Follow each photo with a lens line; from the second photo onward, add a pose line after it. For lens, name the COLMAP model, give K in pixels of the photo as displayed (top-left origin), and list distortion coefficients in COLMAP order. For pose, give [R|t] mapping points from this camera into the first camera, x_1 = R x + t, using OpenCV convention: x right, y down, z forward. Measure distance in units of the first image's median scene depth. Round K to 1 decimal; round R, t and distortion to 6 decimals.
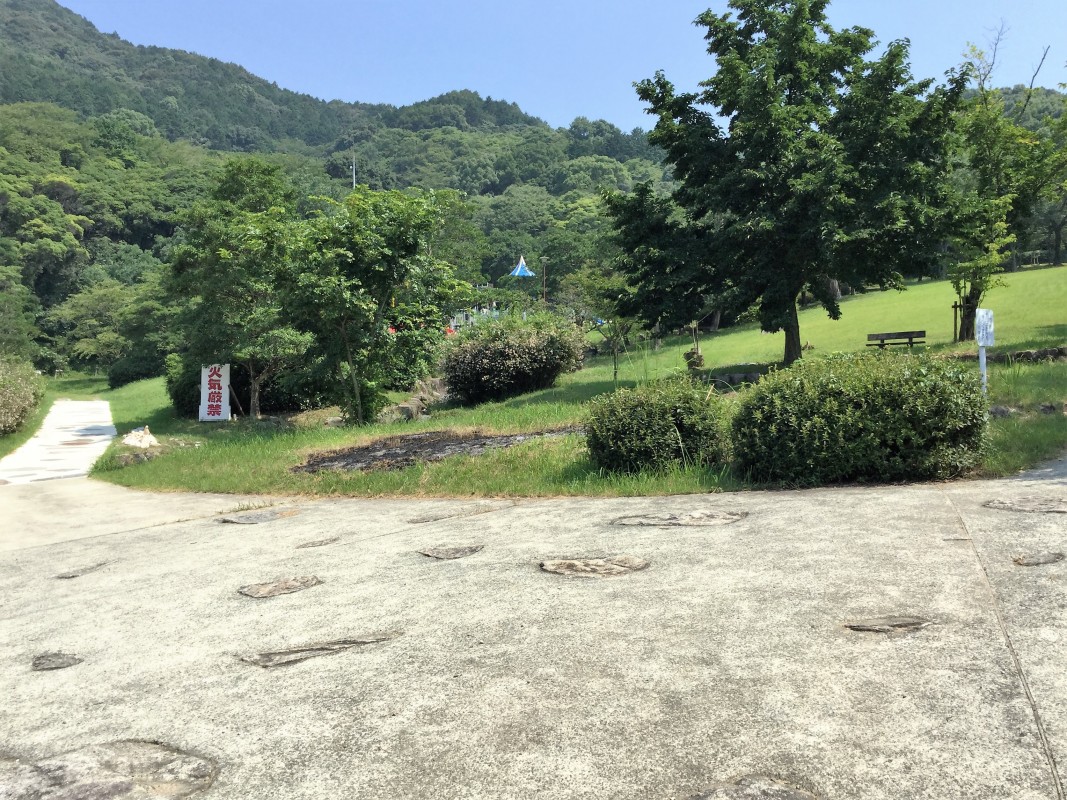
lens RADIAL K [[1063.7, 0, 535.2], [0, 1063.7, 379.7], [0, 0, 1]] dist [0.146264, -0.273303]
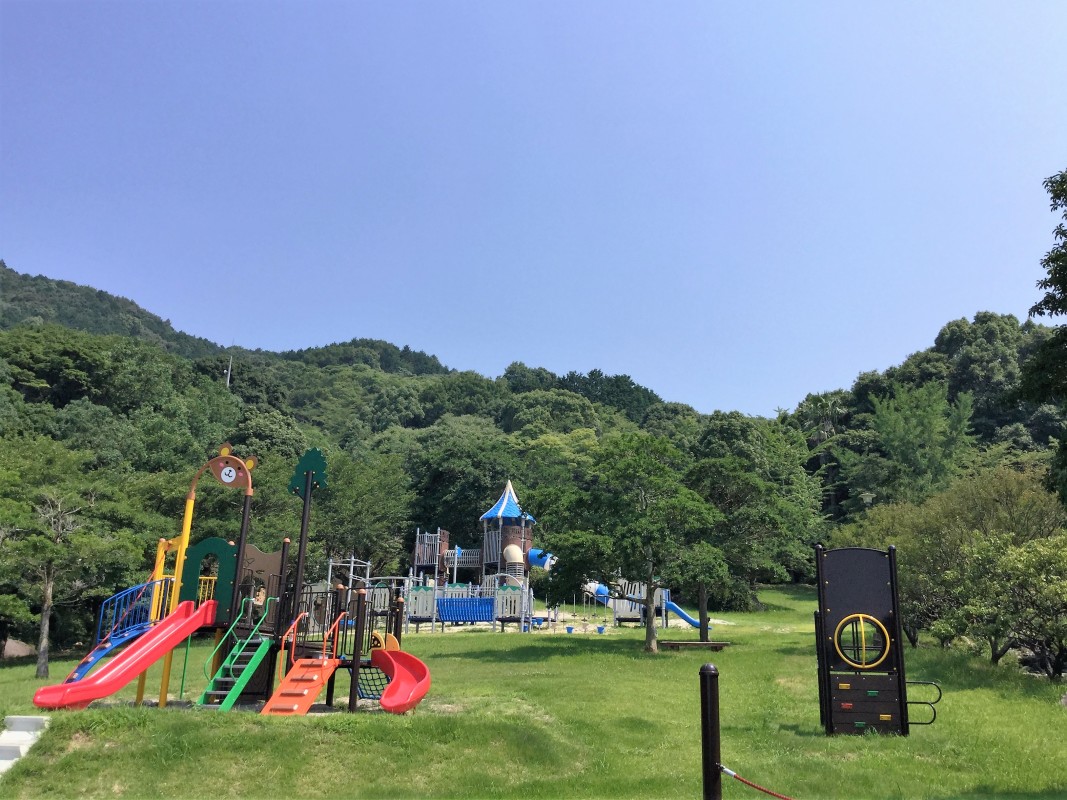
lens RADIAL K [[1008.1, 0, 533.5], [0, 1008.1, 400.0], [0, 0, 1]] dist [0.128927, -0.282314]
pose [[0.992350, 0.074222, 0.098653, -0.043627], [-0.047497, 0.967121, -0.249841, -0.026633], [-0.113953, 0.243244, 0.963248, 0.430742]]
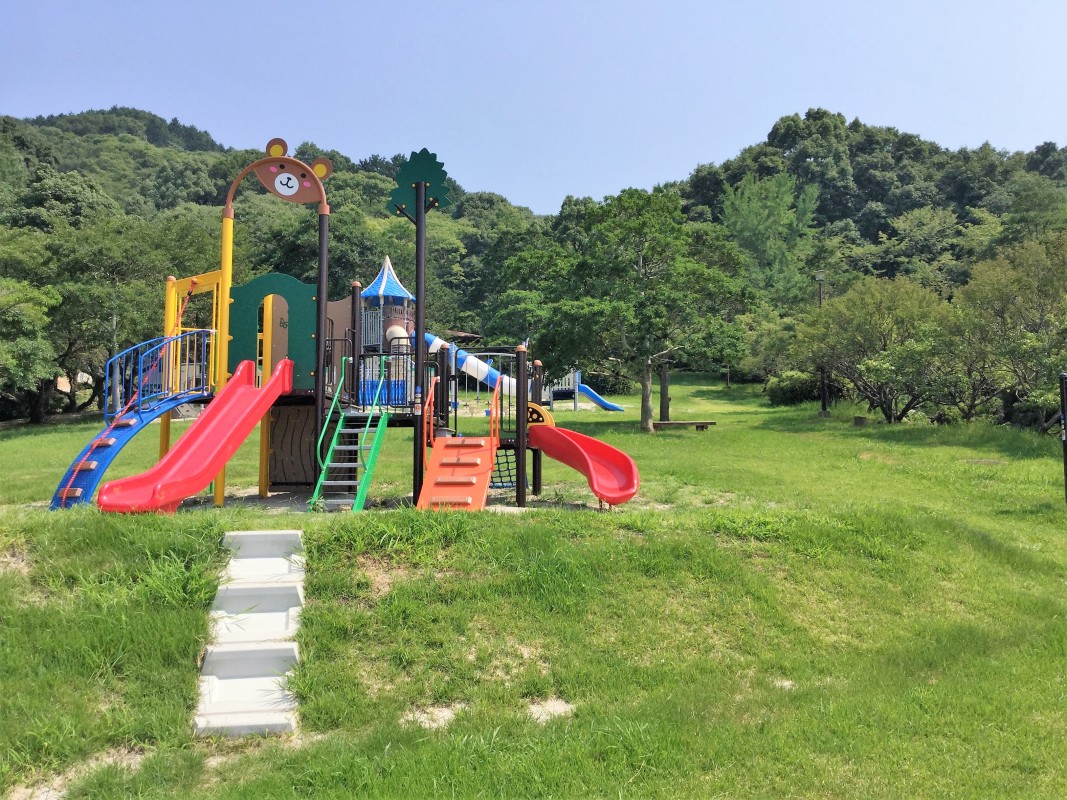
lens RADIAL K [[979.8, 0, 533.5], [0, 979.8, 400.0], [0, 0, 1]] dist [0.123112, -0.255199]
pose [[0.939348, 0.050314, 0.339255, -0.080444], [-0.031929, 0.997714, -0.059560, -0.024072], [-0.341476, 0.045115, 0.938807, 0.477616]]
